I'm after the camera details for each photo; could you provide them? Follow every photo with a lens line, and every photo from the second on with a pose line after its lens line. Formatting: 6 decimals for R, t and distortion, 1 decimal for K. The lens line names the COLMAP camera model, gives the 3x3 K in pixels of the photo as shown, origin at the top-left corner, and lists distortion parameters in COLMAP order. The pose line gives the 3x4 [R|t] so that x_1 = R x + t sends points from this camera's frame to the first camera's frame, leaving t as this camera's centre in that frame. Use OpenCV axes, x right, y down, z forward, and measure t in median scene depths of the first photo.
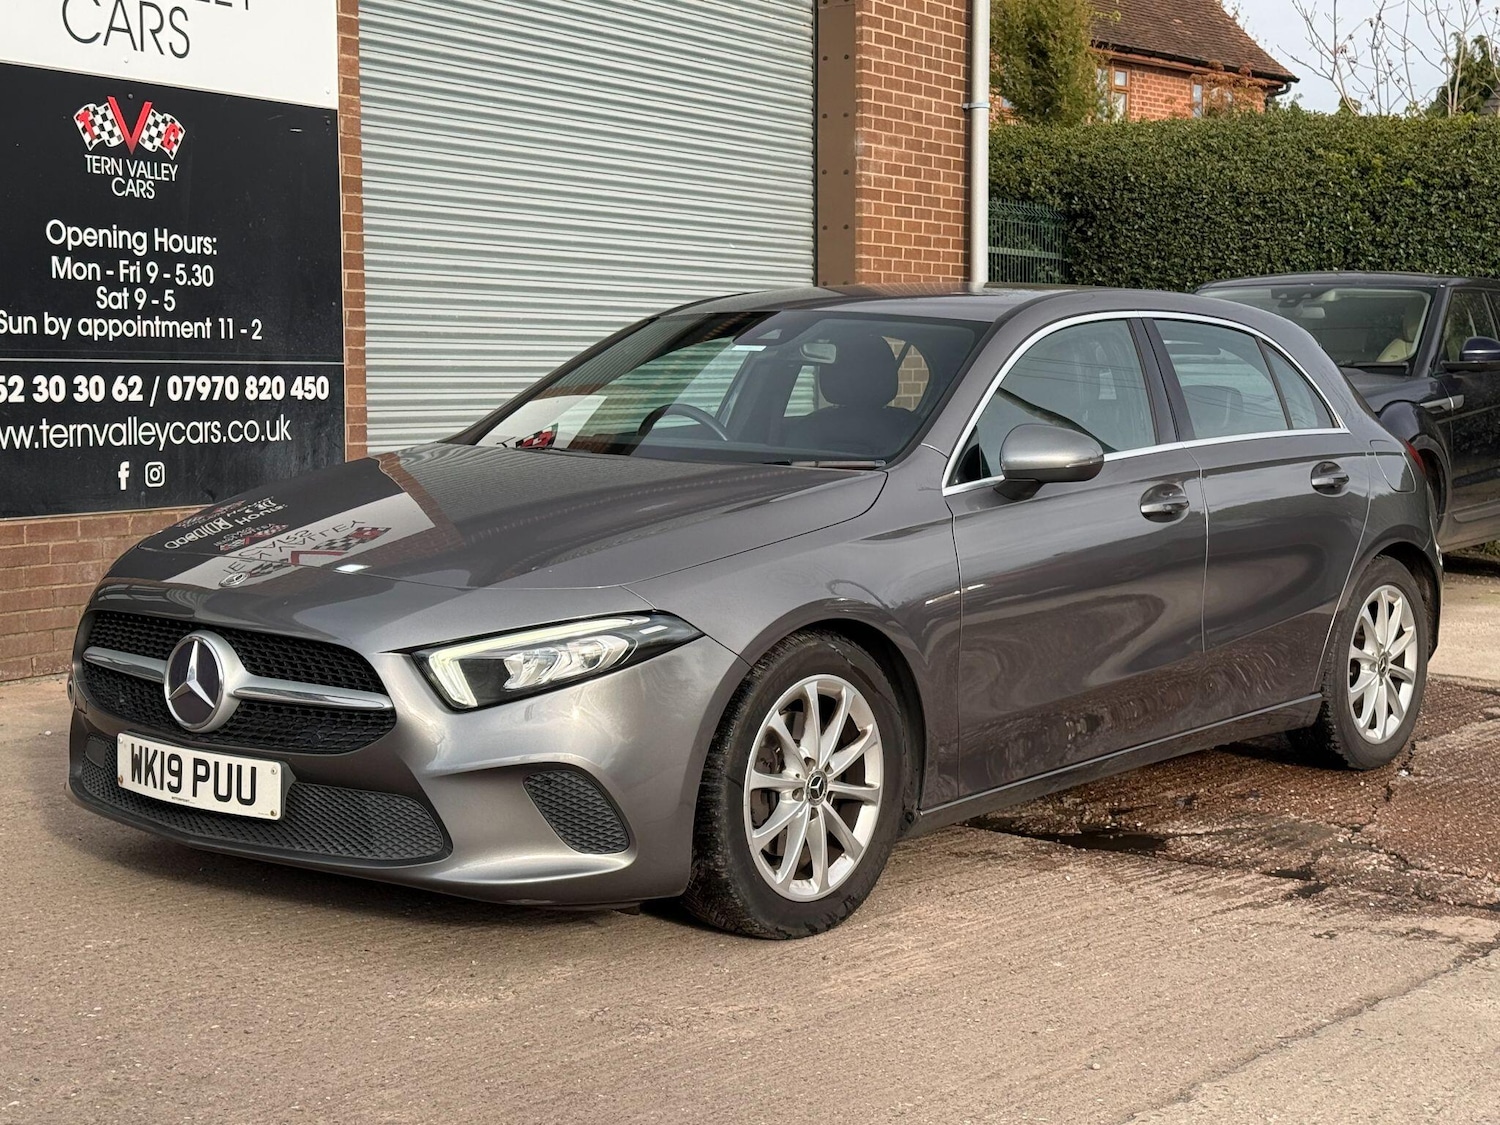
lens RADIAL K [[2583.7, 0, 750.0], [0, 2583.7, 562.5], [0, 0, 1]] dist [0.199388, -0.277765]
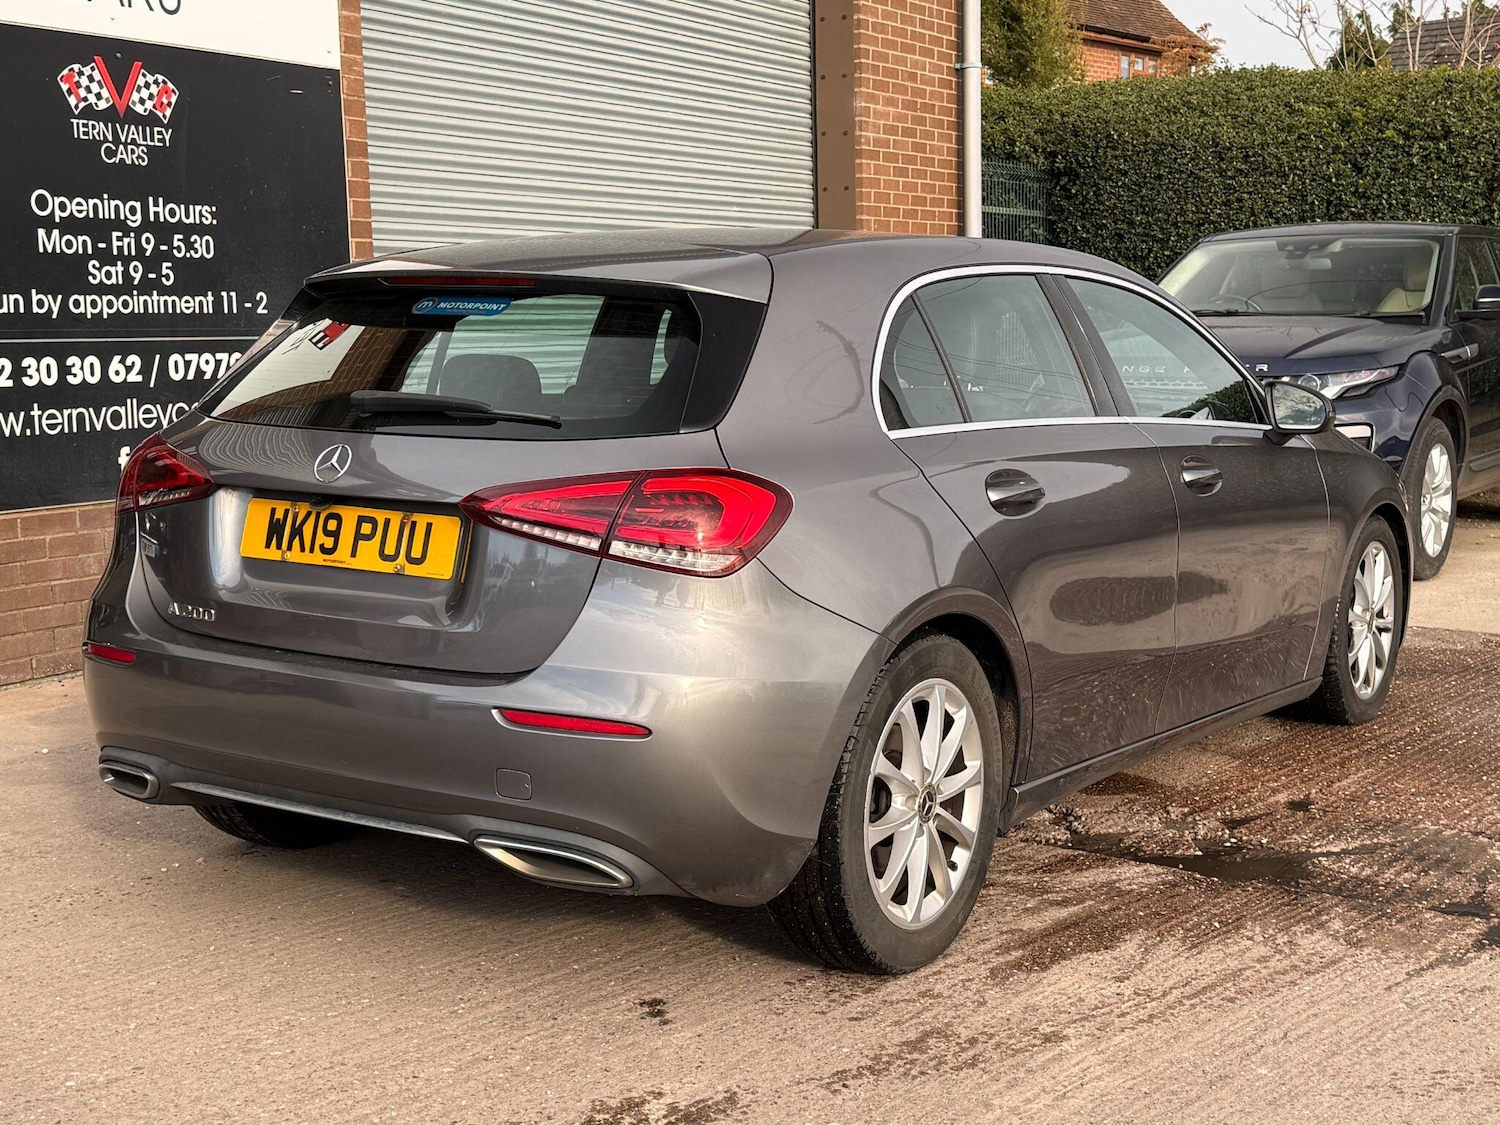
lens RADIAL K [[2206.9, 0, 750.0], [0, 2206.9, 562.5], [0, 0, 1]] dist [0.238664, -0.630466]
pose [[0.999488, -0.021999, 0.023213, -0.031188], [0.021206, 0.999201, 0.033869, -0.018081], [-0.023939, -0.033360, 0.999157, 0.172218]]
